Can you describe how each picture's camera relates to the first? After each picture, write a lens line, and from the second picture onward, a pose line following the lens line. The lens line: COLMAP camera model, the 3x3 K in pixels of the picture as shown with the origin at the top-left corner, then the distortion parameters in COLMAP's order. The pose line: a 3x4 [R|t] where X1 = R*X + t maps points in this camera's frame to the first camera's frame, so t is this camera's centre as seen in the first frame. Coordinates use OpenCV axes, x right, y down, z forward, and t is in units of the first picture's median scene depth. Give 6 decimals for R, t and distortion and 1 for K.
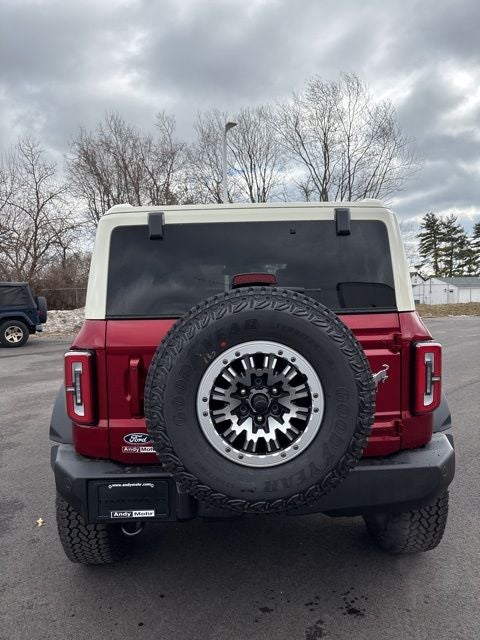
lens RADIAL K [[483.6, 0, 241.8], [0, 483.6, 322.4], [0, 0, 1]] dist [0.014090, 0.002999]
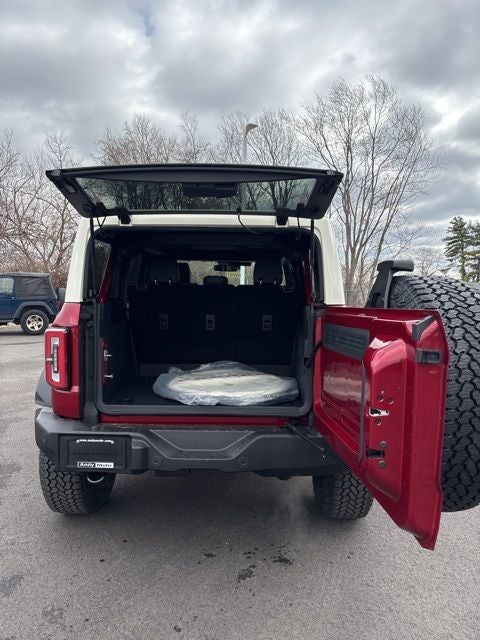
lens RADIAL K [[482.1, 0, 243.3], [0, 482.1, 318.7], [0, 0, 1]] dist [0.021214, 0.000288]
pose [[0.998429, 0.033819, -0.044685, 0.112359], [-0.034005, 0.999416, -0.003407, 0.014898], [0.044544, 0.004921, 0.998995, -0.114529]]
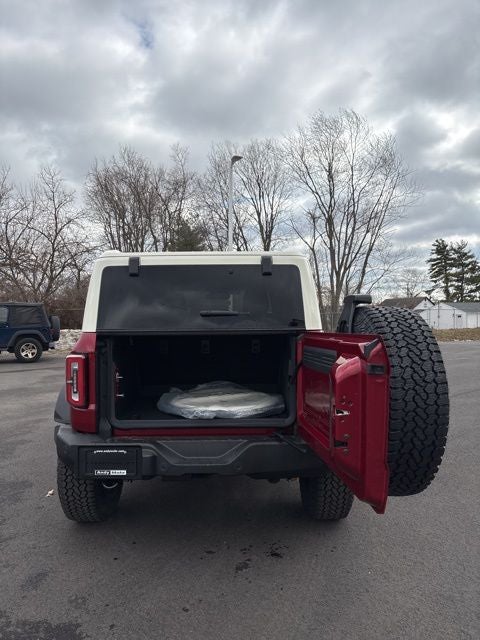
lens RADIAL K [[479.7, 0, 240.0], [0, 479.7, 320.0], [0, 0, 1]] dist [0.051689, -0.053835]
pose [[0.999517, 0.013518, -0.027966, 0.110114], [-0.014919, 0.998611, -0.050526, 0.014170], [0.027244, 0.050919, 0.998331, -0.244044]]
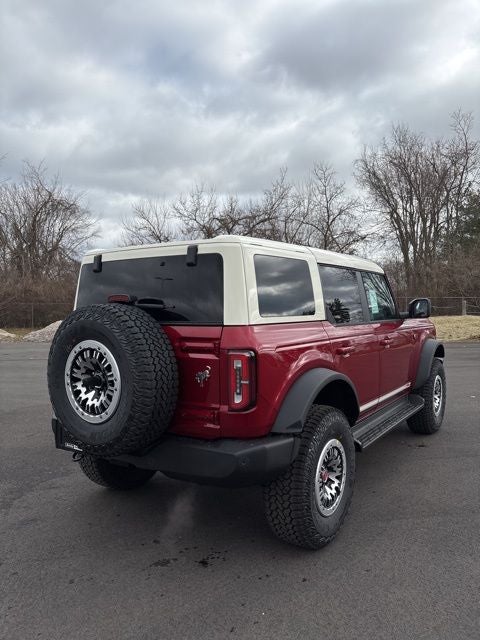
lens RADIAL K [[479.7, 0, 240.0], [0, 479.7, 320.0], [0, 0, 1]] dist [0.051689, -0.053835]
pose [[0.809882, 0.029364, -0.585858, 0.695305], [-0.041279, 0.999123, -0.006987, -0.018533], [0.585139, 0.029842, 0.810384, 0.016215]]
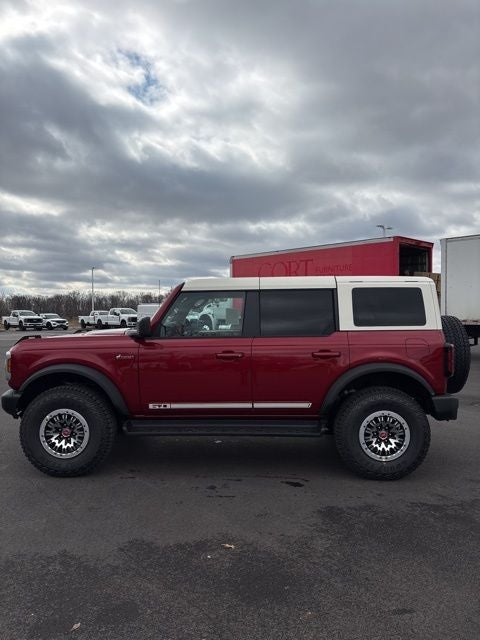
lens RADIAL K [[483.6, 0, 241.8], [0, 483.6, 322.4], [0, 0, 1]] dist [0.014090, 0.002999]
pose [[0.053198, -0.000262, 0.998584, -1.630507], [0.071800, 0.997413, -0.003563, -0.060554], [-0.995999, 0.071888, 0.053079, 1.141151]]
